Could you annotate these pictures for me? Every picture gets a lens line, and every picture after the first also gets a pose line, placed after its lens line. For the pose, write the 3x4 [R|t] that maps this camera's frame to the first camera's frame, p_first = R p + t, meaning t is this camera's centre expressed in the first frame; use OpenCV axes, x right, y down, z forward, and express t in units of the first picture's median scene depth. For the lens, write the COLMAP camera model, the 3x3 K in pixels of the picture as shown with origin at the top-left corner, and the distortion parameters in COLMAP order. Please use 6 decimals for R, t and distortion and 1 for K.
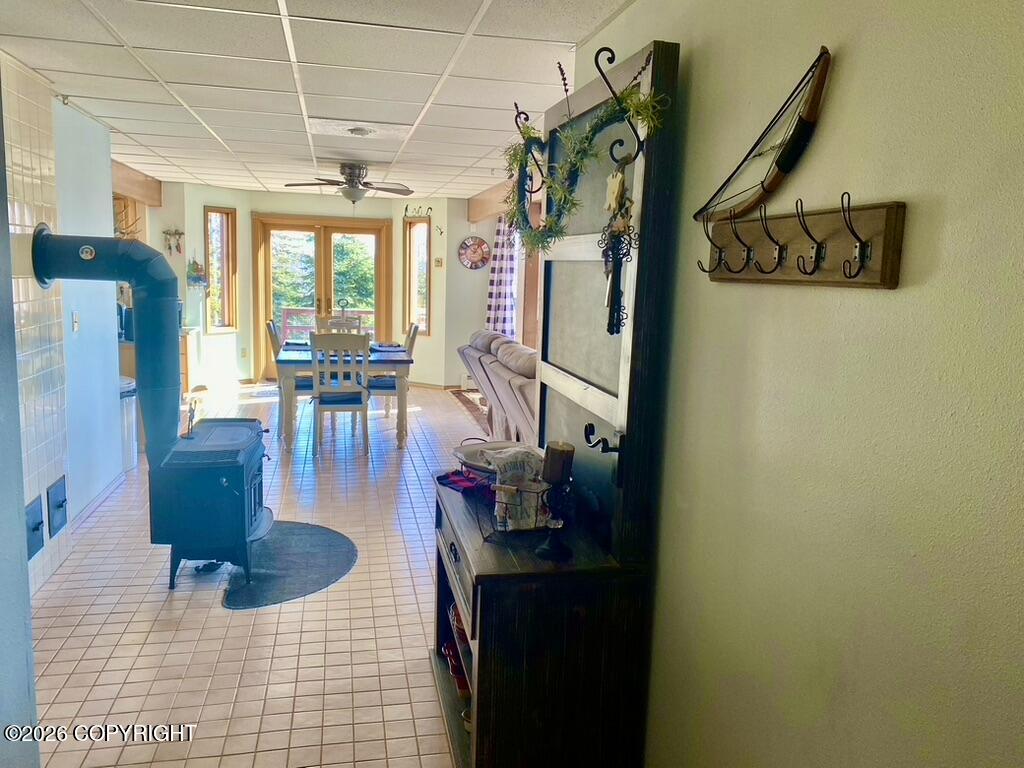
lens RADIAL K [[786.1, 0, 512.0], [0, 786.1, 384.0], [0, 0, 1]] dist [0.131004, -0.002890]
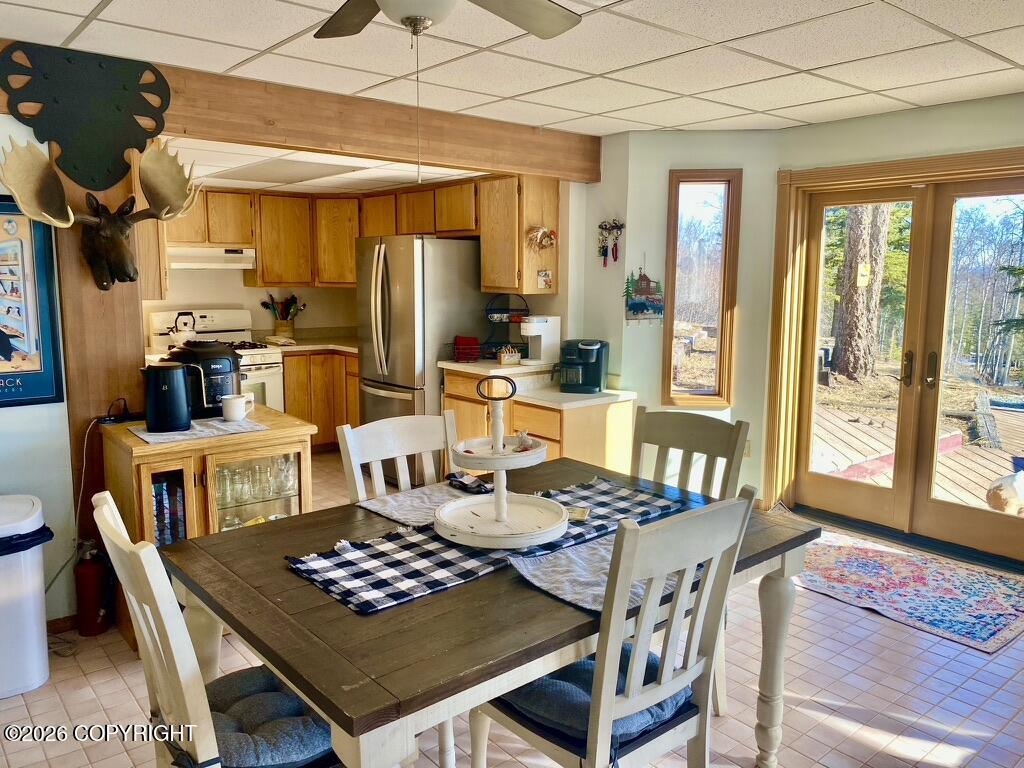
lens RADIAL K [[786.1, 0, 512.0], [0, 786.1, 384.0], [0, 0, 1]] dist [0.131004, -0.002890]
pose [[0.474539, 0.109772, -0.873363, 0.045567], [-0.131796, 0.989869, 0.052805, -0.093321], [0.870312, 0.090048, 0.484200, 0.652155]]
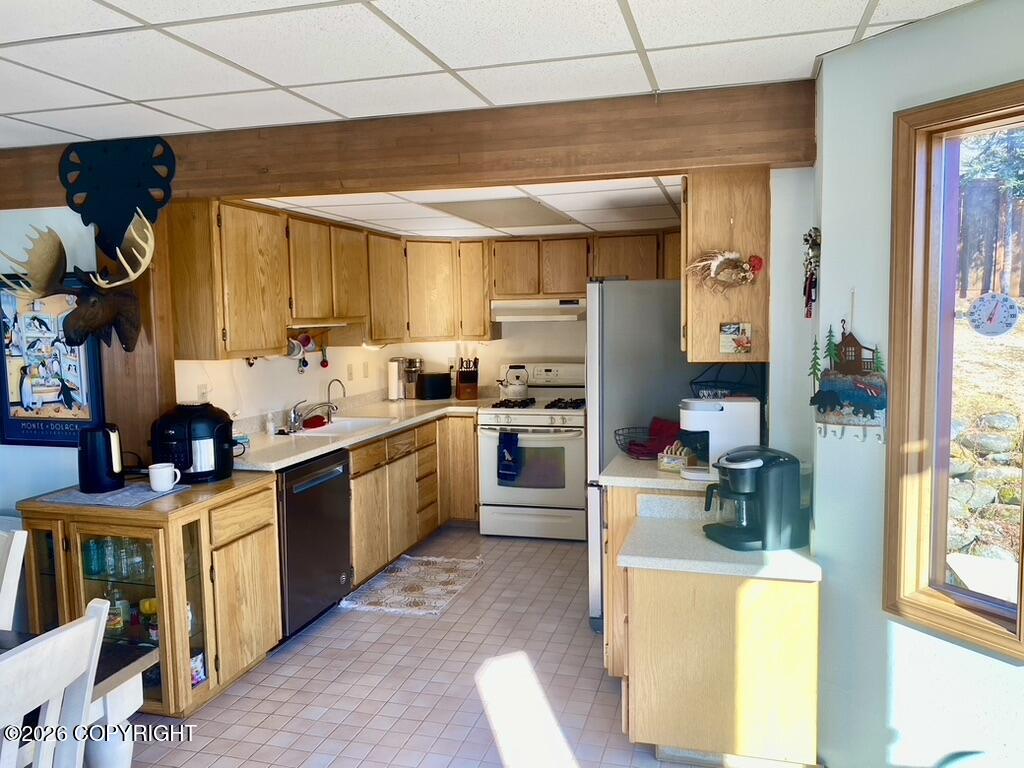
lens RADIAL K [[786.1, 0, 512.0], [0, 786.1, 384.0], [0, 0, 1]] dist [0.131004, -0.002890]
pose [[-0.466305, 0.070309, -0.881825, -0.099495], [-0.131524, 0.980247, 0.147706, -0.158196], [0.874792, 0.184858, -0.447847, 1.005967]]
